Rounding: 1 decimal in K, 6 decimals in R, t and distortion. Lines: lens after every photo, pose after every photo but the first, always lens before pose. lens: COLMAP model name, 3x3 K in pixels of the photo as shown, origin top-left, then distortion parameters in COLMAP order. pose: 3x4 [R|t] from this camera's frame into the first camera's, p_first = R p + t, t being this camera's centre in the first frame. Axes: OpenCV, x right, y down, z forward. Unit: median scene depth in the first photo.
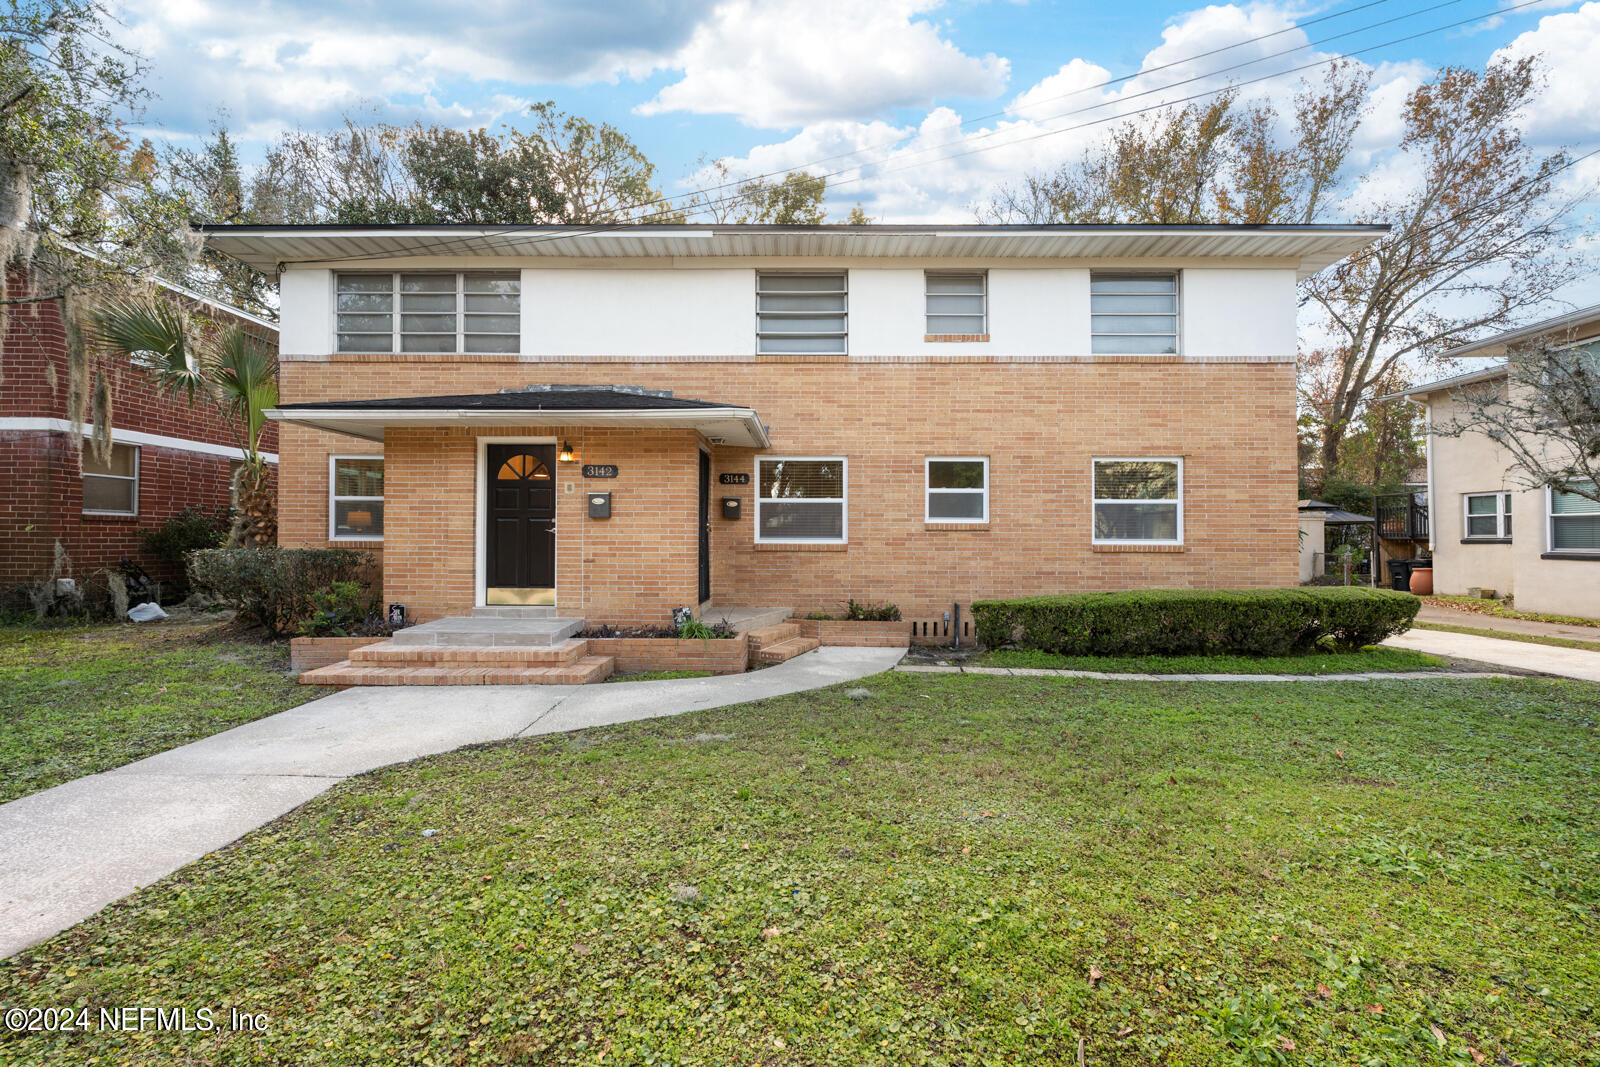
lens RADIAL K [[645.7, 0, 805.8], [0, 645.7, 523.3], [0, 0, 1]] dist [0.003313, -0.002401]
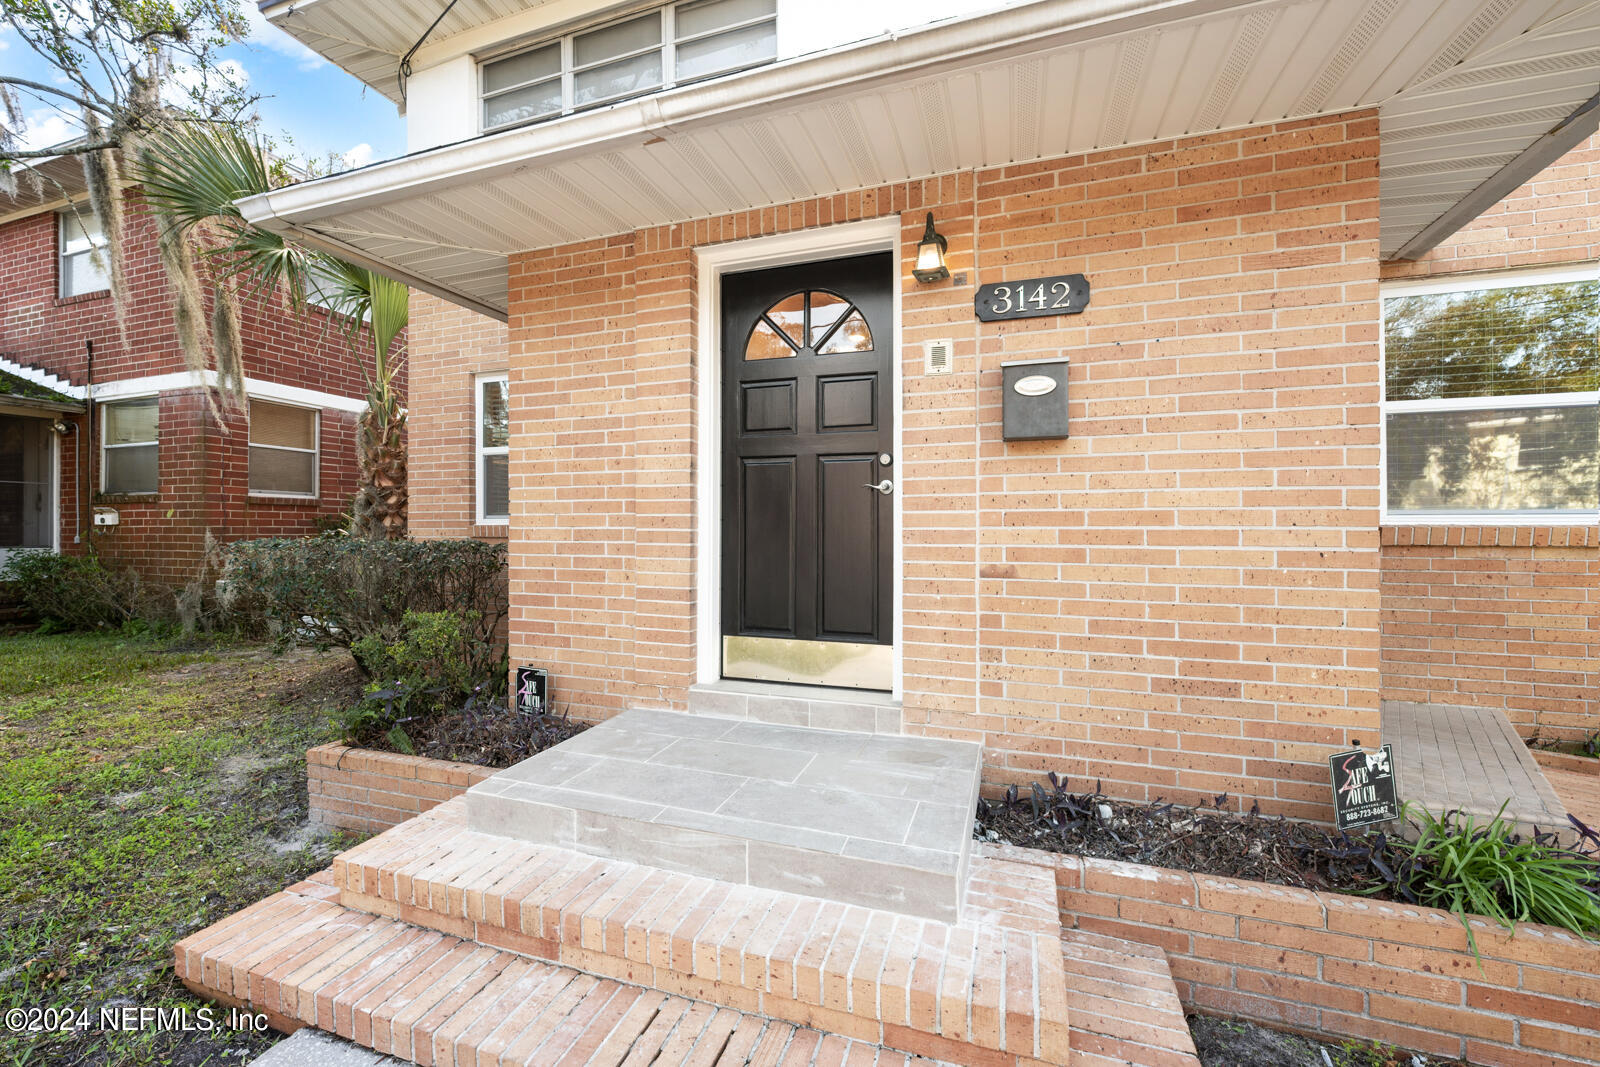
lens RADIAL K [[645.7, 0, 804.2], [0, 645.7, 529.1], [0, 0, 1]] dist [0.003313, -0.002401]
pose [[0.943673, -0.004647, -0.330846, -0.270522], [0.008069, 0.999927, 0.008972, 0.027182], [0.330780, -0.011136, 0.943642, 0.551601]]
